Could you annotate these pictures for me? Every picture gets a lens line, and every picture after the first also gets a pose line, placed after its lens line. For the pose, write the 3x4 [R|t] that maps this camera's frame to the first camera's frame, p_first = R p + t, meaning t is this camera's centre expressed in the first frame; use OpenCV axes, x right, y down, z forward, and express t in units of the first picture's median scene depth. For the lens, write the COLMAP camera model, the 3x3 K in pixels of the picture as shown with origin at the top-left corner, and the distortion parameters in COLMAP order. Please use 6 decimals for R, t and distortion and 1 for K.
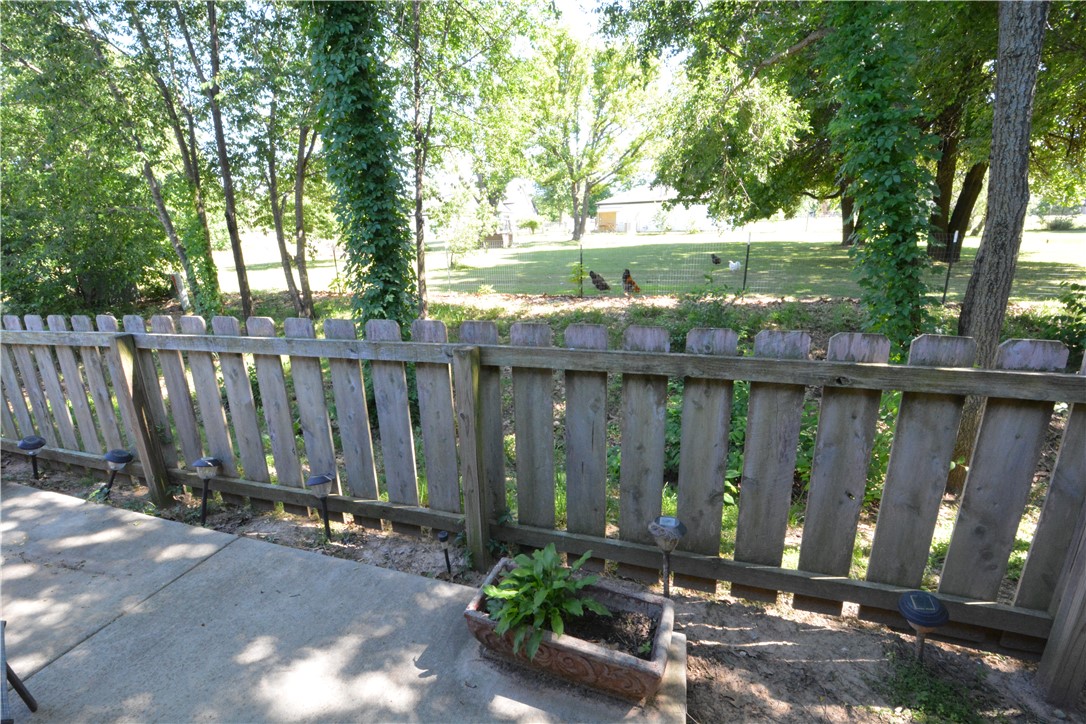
lens RADIAL K [[475.7, 0, 540.4], [0, 475.7, 366.7], [0, 0, 1]] dist [0.023639, -0.035552]
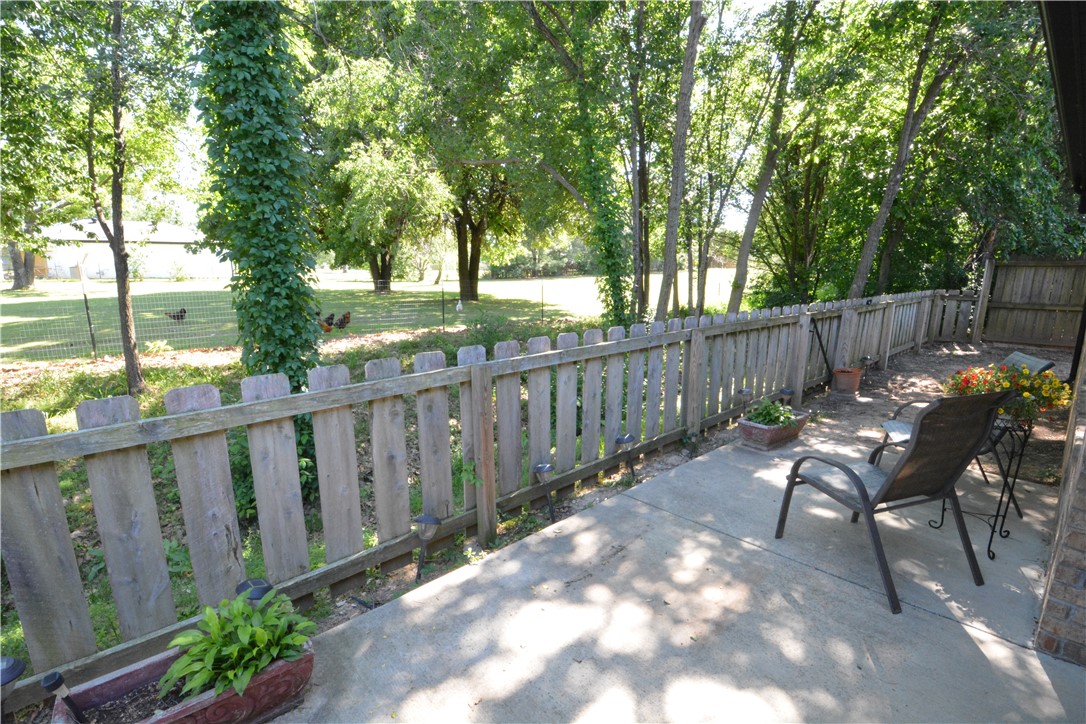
lens RADIAL K [[475.7, 0, 540.4], [0, 475.7, 366.7], [0, 0, 1]] dist [0.023639, -0.035552]
pose [[0.521717, -0.150073, 0.839815, -1.398801], [0.231176, 0.972444, 0.030160, -0.048892], [-0.821199, 0.178410, 0.542034, 0.341687]]
